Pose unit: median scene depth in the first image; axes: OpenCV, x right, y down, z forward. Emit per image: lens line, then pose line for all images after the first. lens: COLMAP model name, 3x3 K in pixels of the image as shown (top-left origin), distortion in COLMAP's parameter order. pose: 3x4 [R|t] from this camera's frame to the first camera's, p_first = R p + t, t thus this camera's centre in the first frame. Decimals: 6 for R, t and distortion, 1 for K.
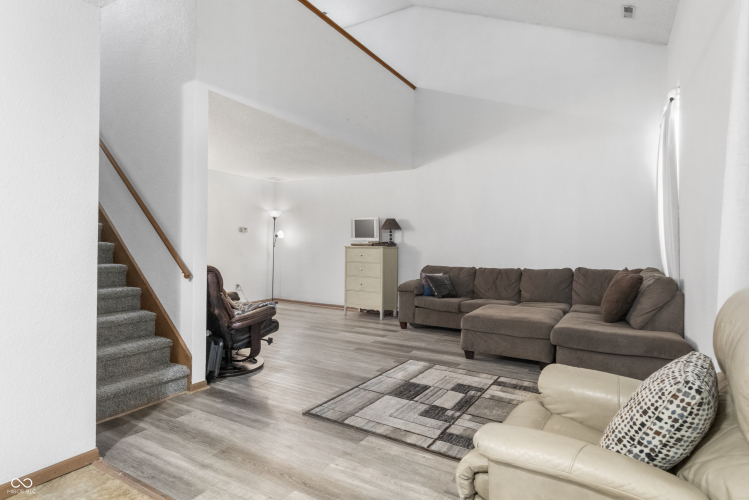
lens RADIAL K [[417.5, 0, 373.4], [0, 417.5, 247.6], [0, 0, 1]] dist [-0.004299, 0.000222]
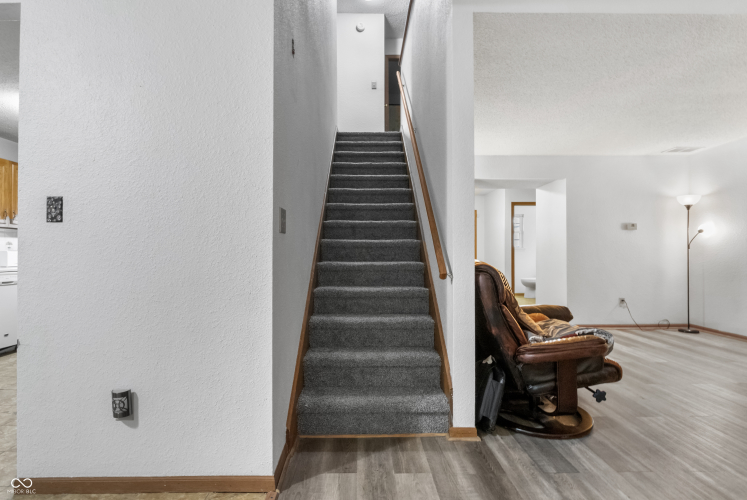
lens RADIAL K [[372.2, 0, 370.9], [0, 372.2, 253.5], [0, 0, 1]] dist [0.005030, 0.000469]
pose [[0.513115, -0.015969, -0.858171, 0.045202], [-0.000427, 0.999822, -0.018860, 0.038745], [0.858320, 0.010044, 0.513017, 0.518548]]
